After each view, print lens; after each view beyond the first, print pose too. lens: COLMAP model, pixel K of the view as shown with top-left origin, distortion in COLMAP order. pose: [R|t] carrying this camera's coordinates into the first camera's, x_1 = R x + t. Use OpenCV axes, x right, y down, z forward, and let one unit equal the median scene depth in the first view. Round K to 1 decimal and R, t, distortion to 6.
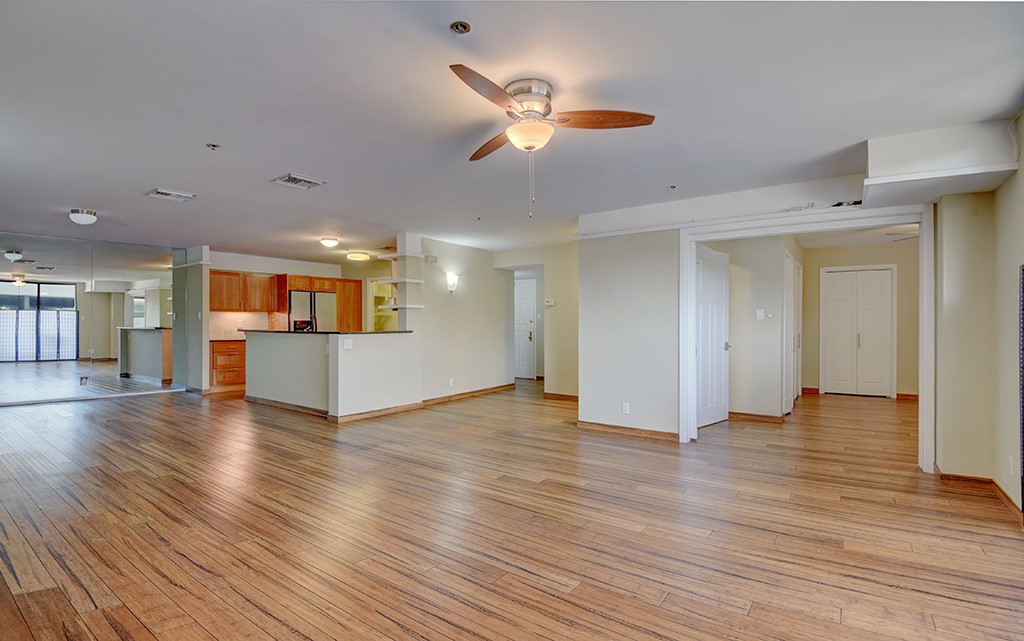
lens RADIAL K [[481.1, 0, 546.0], [0, 481.1, 316.6], [0, 0, 1]] dist [-0.000891, -0.022746]
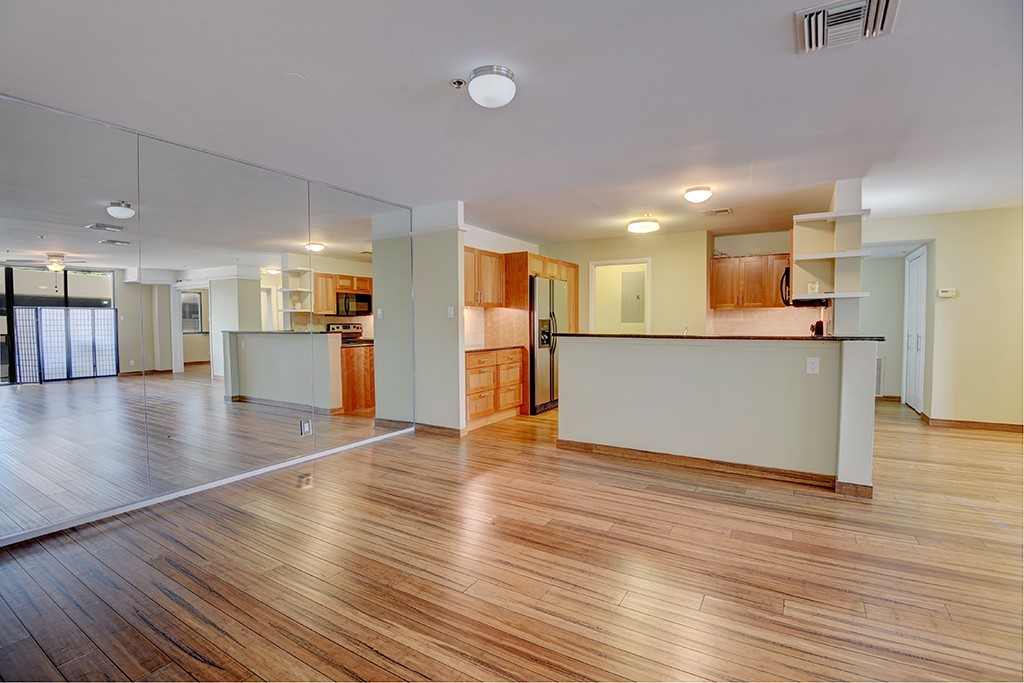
lens RADIAL K [[487.9, 0, 515.0], [0, 487.9, 327.1], [0, 0, 1]] dist [-0.020038, -0.000353]
pose [[0.998556, -0.004226, 0.053550, -0.517278], [0.003073, 0.999762, 0.021597, 0.003200], [-0.053629, -0.021402, 0.998332, 0.267721]]
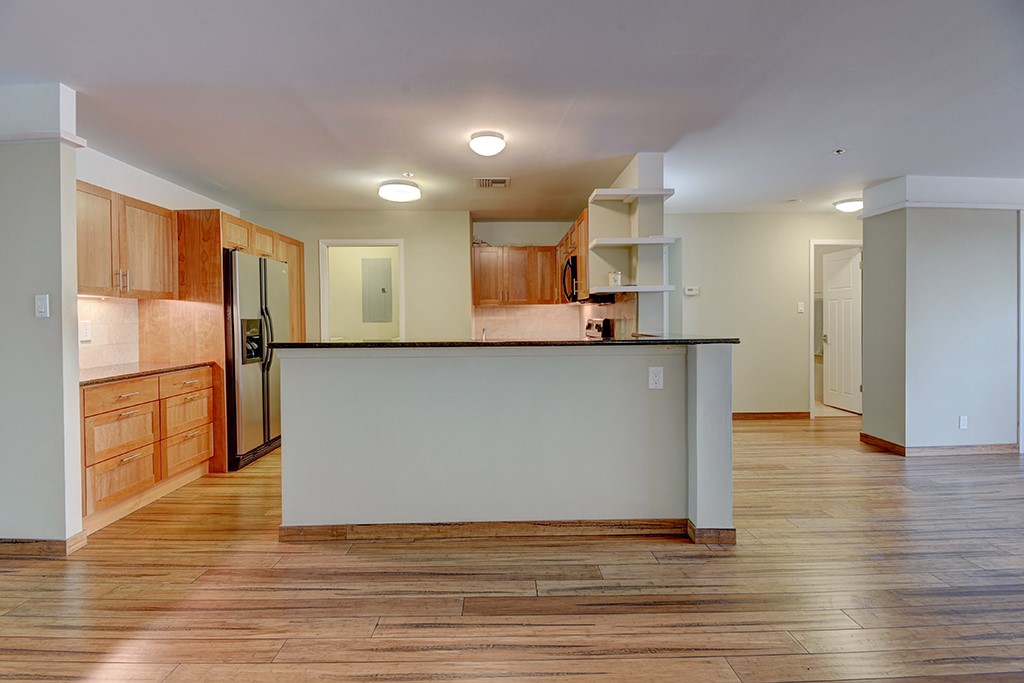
lens RADIAL K [[487.9, 0, 515.0], [0, 487.9, 327.1], [0, 0, 1]] dist [-0.020038, -0.000353]
pose [[0.816149, -0.017902, 0.577564, -0.499949], [0.005547, 0.999717, 0.023149, 0.005659], [-0.577815, -0.015689, 0.816017, 0.436268]]
